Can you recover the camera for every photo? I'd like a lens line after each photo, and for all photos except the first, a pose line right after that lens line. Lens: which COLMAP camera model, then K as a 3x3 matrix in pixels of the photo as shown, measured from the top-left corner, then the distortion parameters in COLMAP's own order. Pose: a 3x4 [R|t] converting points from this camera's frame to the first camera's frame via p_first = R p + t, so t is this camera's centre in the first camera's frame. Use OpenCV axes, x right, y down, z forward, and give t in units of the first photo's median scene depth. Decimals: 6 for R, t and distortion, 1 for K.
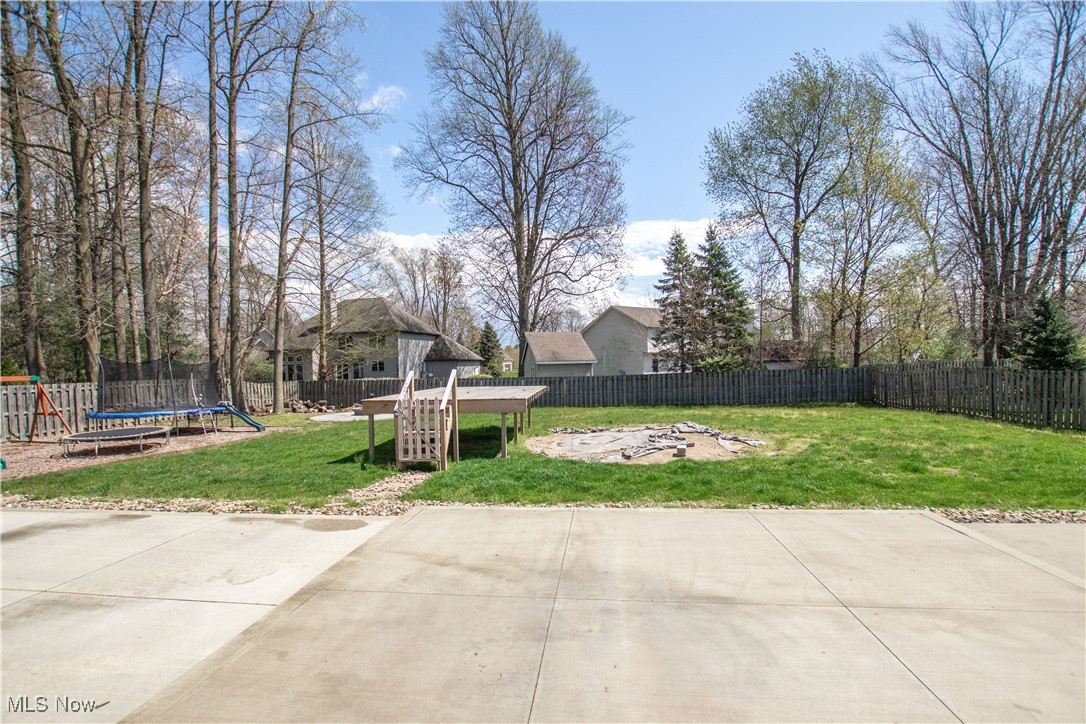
lens RADIAL K [[514.3, 0, 542.4], [0, 514.3, 369.1], [0, 0, 1]] dist [-0.018800, -0.000395]
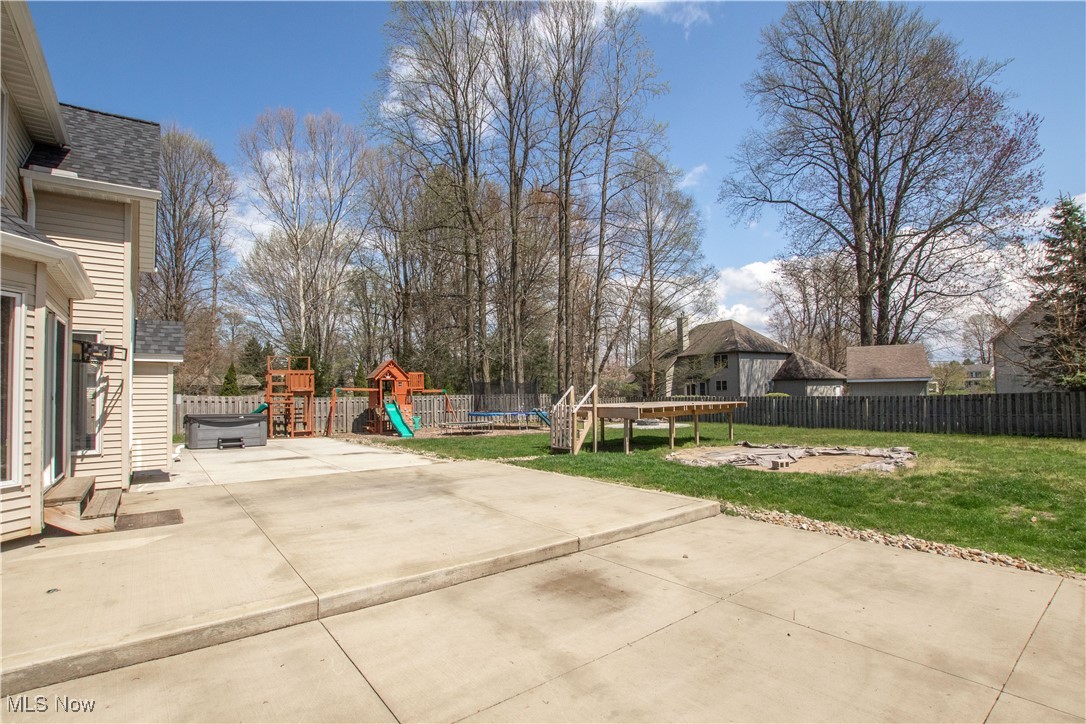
lens RADIAL K [[511.4, 0, 544.6], [0, 511.4, 382.7], [0, 0, 1]] dist [-0.001078, -0.000228]
pose [[0.715527, -0.006717, -0.698552, 0.239426], [-0.002123, 0.999928, -0.011790, 0.002742], [0.698581, 0.009919, 0.715462, -0.024909]]
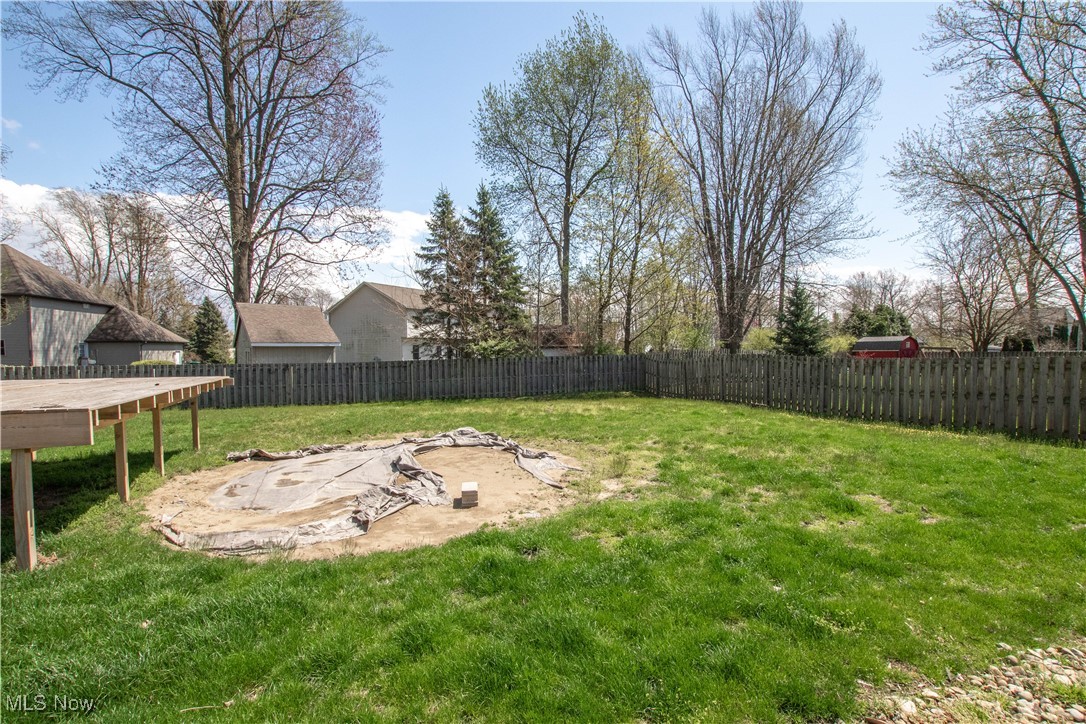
lens RADIAL K [[514.3, 0, 542.4], [0, 514.3, 369.1], [0, 0, 1]] dist [-0.018800, -0.000395]
pose [[0.896374, -0.000953, 0.443298, 0.036647], [-0.007930, 0.999803, 0.018186, 0.006089], [-0.443228, -0.019817, 0.896190, 0.176505]]
